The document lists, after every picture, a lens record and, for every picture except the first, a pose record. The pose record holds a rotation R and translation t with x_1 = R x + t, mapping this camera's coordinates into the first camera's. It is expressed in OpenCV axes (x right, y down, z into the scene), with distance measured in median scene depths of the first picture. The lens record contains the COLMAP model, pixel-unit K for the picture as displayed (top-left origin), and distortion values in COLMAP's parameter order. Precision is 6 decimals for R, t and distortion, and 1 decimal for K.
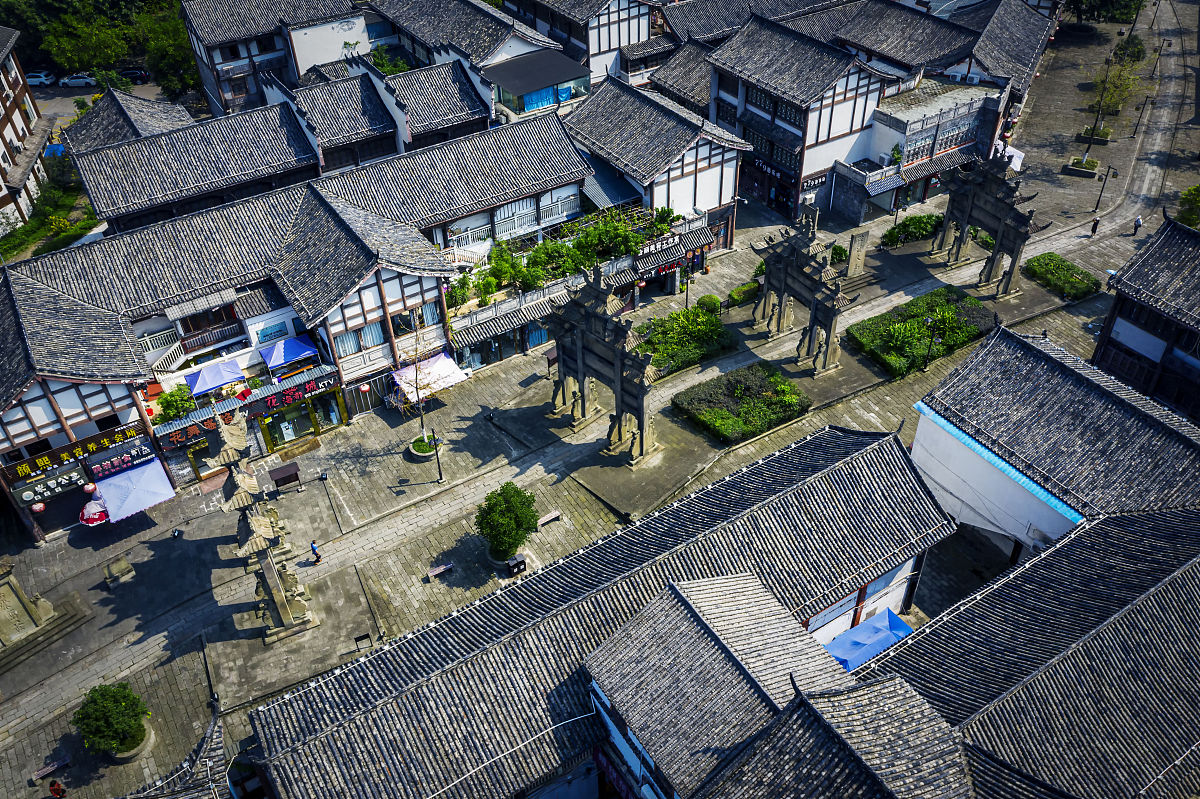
lens RADIAL K [[917.8, 0, 600.0], [0, 917.8, 399.5], [0, 0, 1]] dist [0.003012, -0.002492]
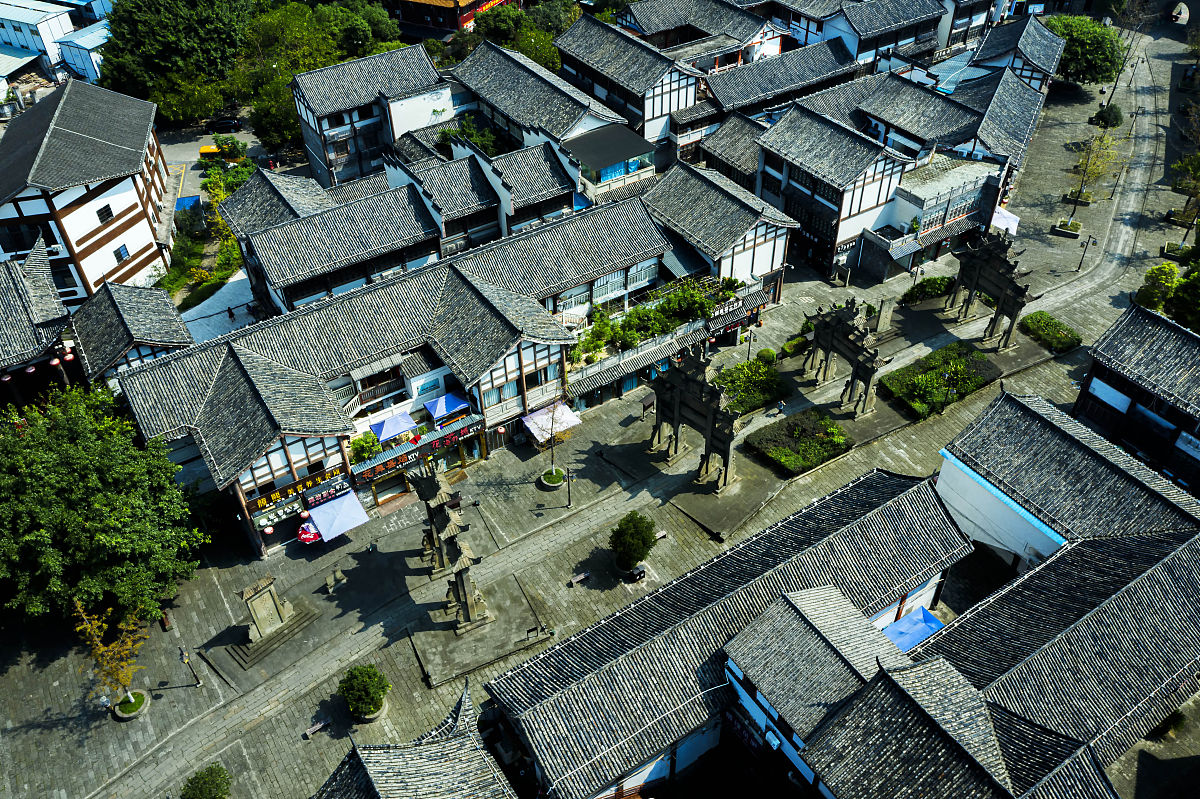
lens RADIAL K [[917.8, 0, 600.0], [0, 917.8, 399.5], [0, 0, 1]] dist [0.003012, -0.002492]
pose [[0.999881, -0.001214, 0.015382, -0.144900], [0.000860, 0.999735, 0.022991, -0.086914], [-0.015406, -0.022975, 0.999617, -0.269994]]
